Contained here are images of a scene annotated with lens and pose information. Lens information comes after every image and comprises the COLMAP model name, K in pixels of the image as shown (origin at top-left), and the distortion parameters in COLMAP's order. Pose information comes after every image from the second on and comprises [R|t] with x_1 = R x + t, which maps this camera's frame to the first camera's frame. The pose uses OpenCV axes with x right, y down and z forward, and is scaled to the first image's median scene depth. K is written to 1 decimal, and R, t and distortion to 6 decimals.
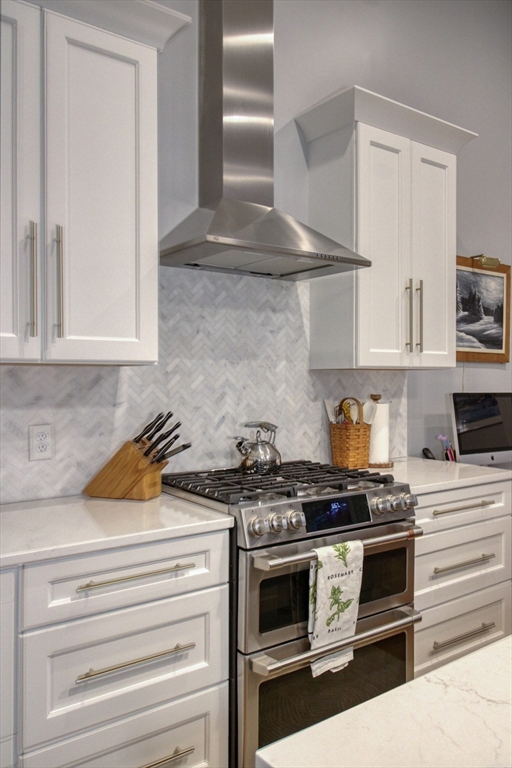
lens RADIAL K [[607.0, 0, 259.5], [0, 607.0, 373.0], [0, 0, 1]] dist [0.008031, -0.006823]
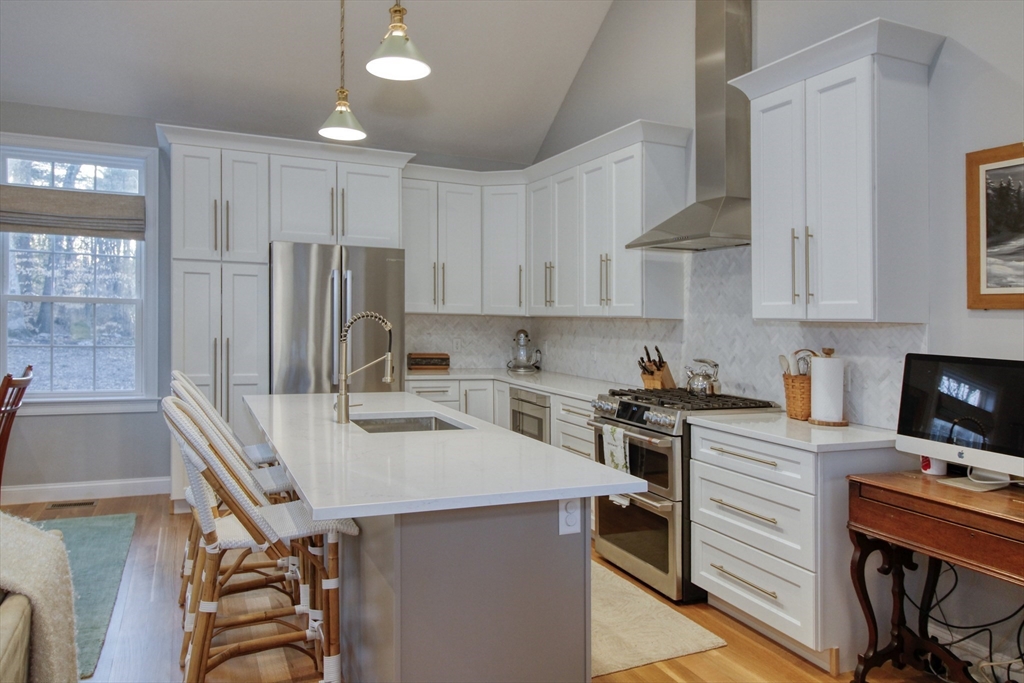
lens RADIAL K [[718.1, 0, 506.9], [0, 718.1, 289.7], [0, 0, 1]] dist [0.046492, -0.001026]
pose [[-0.226823, -0.043447, -0.972966, 1.594219], [-0.011218, 0.999055, -0.041997, -0.002444], [0.973871, 0.001389, -0.227096, 0.875747]]
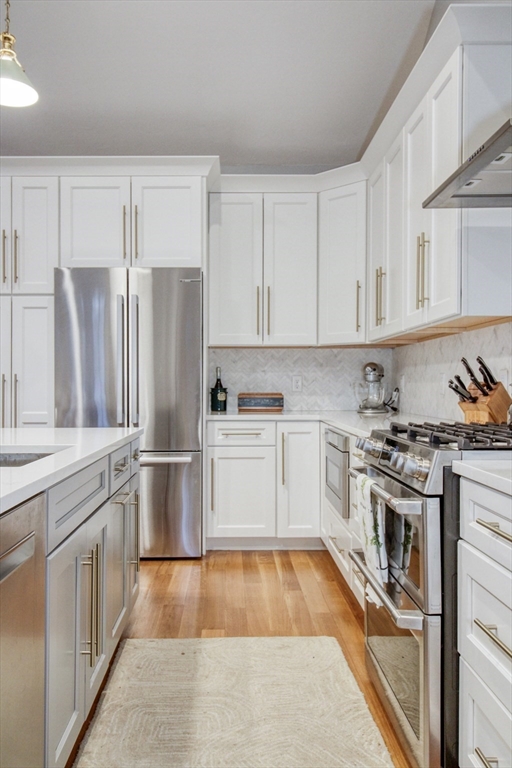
lens RADIAL K [[629.4, 0, 231.5], [0, 629.4, 382.9], [0, 0, 1]] dist [0.010606, -0.001636]
pose [[-0.594303, -0.000429, -0.804241, 0.873725], [0.012437, 0.999875, -0.009724, 0.094352], [0.804145, -0.015782, -0.594223, 1.087503]]
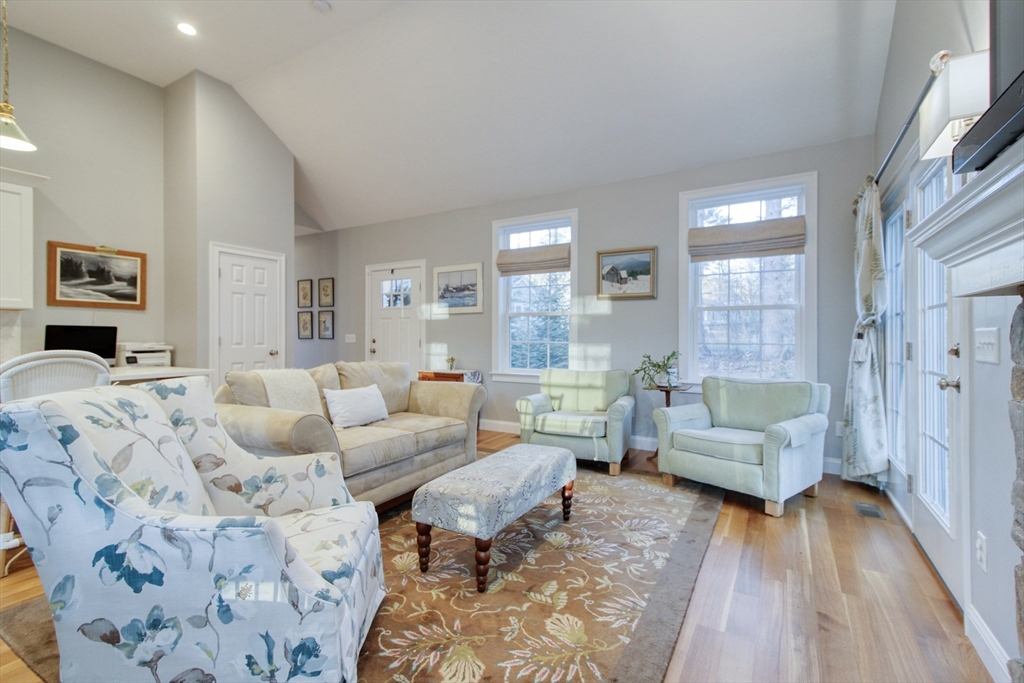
lens RADIAL K [[465.4, 0, 519.3], [0, 465.4, 336.9], [0, 0, 1]] dist [0.031278, -0.010108]
pose [[0.916365, 0.002112, 0.400339, 1.240148], [-0.007348, 0.999906, 0.011544, 0.054189], [-0.400278, -0.013520, 0.916294, -0.962806]]
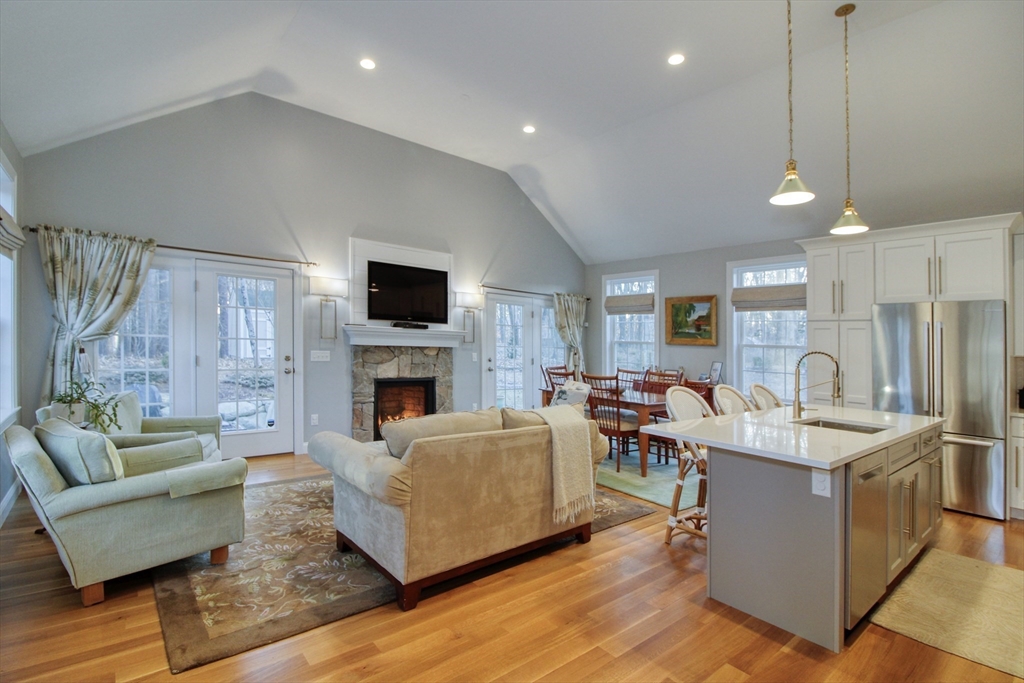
lens RADIAL K [[478.3, 0, 506.5], [0, 478.3, 319.8], [0, 0, 1]] dist [0.002290, -0.010941]
pose [[-0.998640, -0.034882, -0.038746, 1.330918], [-0.032445, 0.997559, -0.061841, 0.011063], [0.040809, -0.060500, -0.997334, 1.561431]]
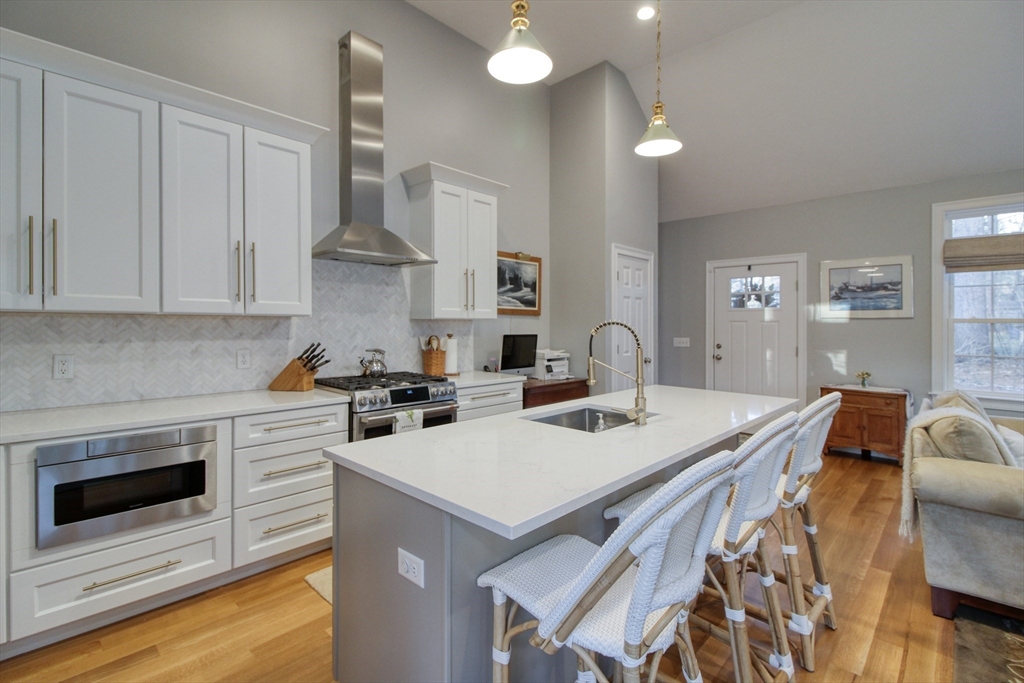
lens RADIAL K [[468.1, 0, 499.3], [0, 468.1, 331.7], [0, 0, 1]] dist [0.000376, -0.006583]
pose [[0.986804, 0.006516, 0.161789, 0.130482], [-0.011359, 0.999514, 0.029027, -0.012445], [-0.161521, -0.030482, 0.986398, -0.387096]]
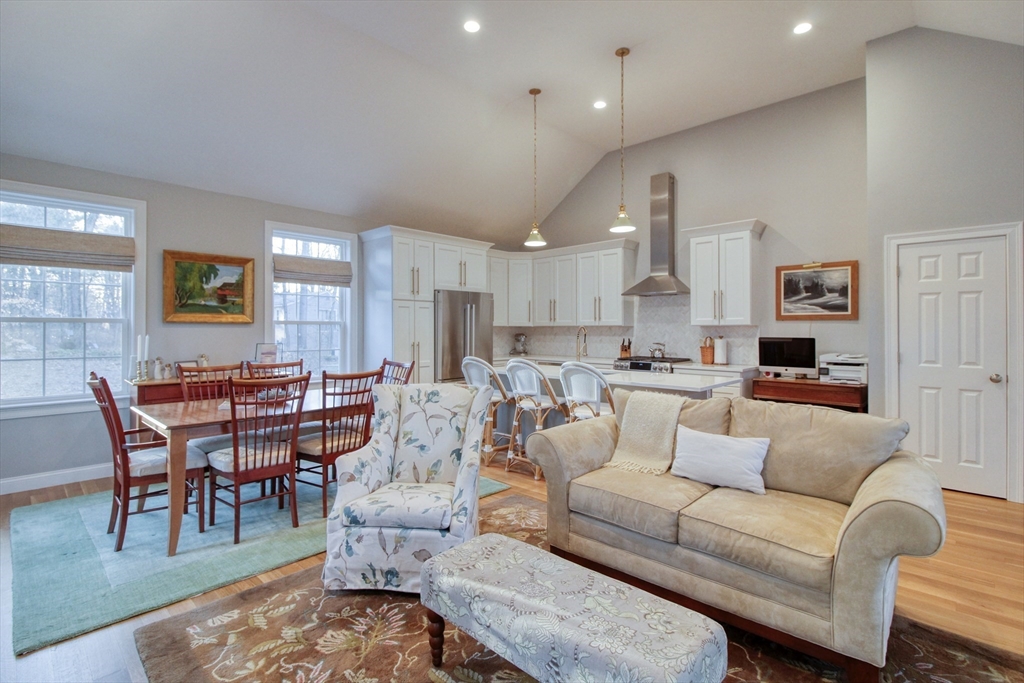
lens RADIAL K [[474.5, 0, 498.1], [0, 474.5, 325.4], [0, 0, 1]] dist [-0.000675, -0.000155]
pose [[0.155818, -0.005726, -0.987769, 2.228332], [0.013672, 0.999900, -0.003640, -0.014093], [0.987691, -0.012938, 0.155880, -0.227007]]
